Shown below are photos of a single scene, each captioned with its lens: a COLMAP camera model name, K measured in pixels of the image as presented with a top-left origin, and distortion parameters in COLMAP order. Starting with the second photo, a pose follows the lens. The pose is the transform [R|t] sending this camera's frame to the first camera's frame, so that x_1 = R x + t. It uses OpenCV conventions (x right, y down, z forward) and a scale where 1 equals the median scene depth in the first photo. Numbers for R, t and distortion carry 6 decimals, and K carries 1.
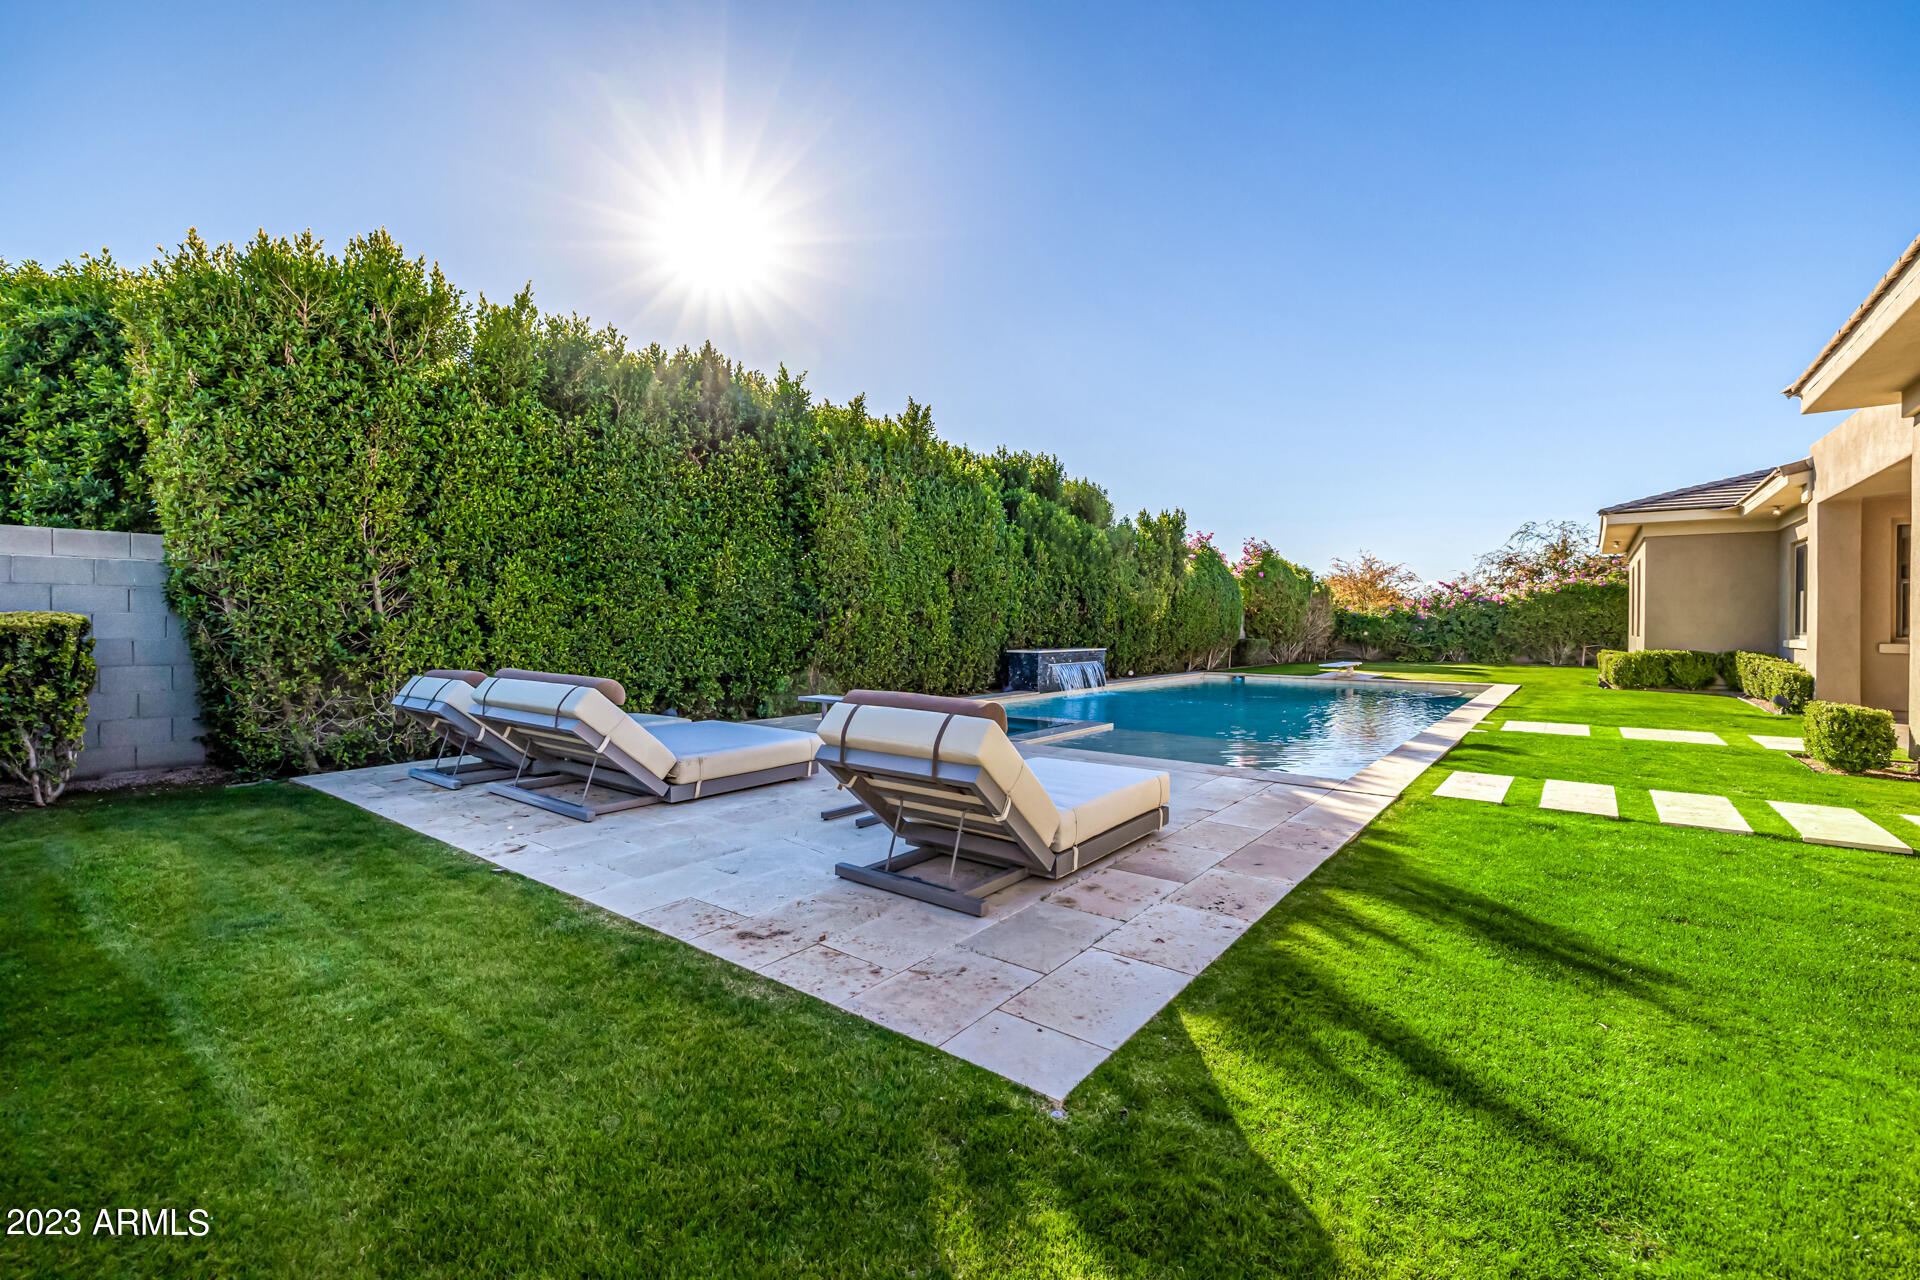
lens RADIAL K [[814.5, 0, 955.0], [0, 814.5, 632.5], [0, 0, 1]] dist [0.004168, 0.000334]
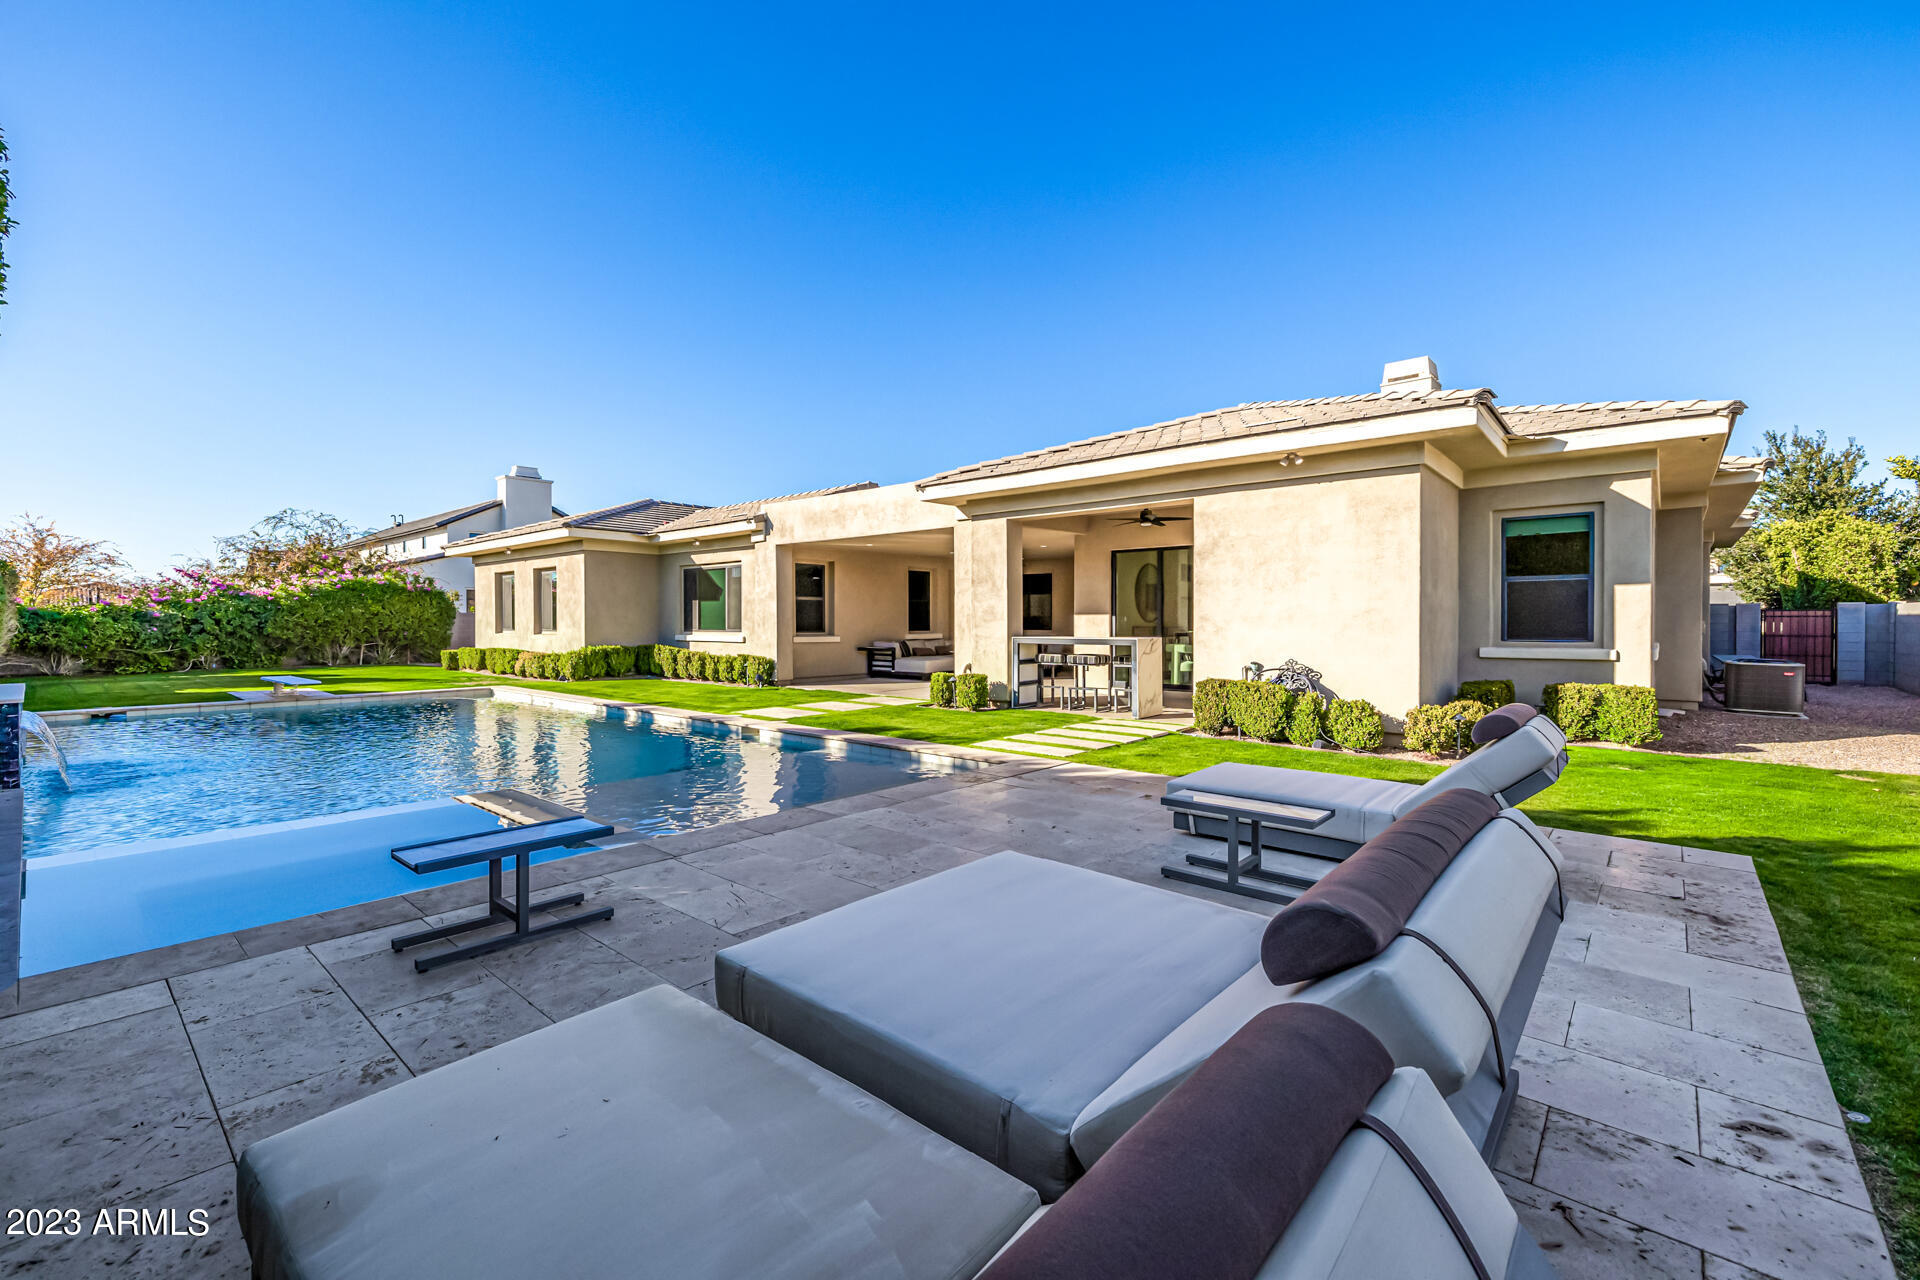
lens RADIAL K [[814.5, 0, 954.6], [0, 814.5, 630.0], [0, 0, 1]] dist [0.004168, 0.000334]
pose [[0.044806, -0.018451, 0.998825, -0.168342], [0.012129, 0.999766, 0.017924, -0.009209], [-0.998922, 0.011311, 0.045019, 0.233797]]
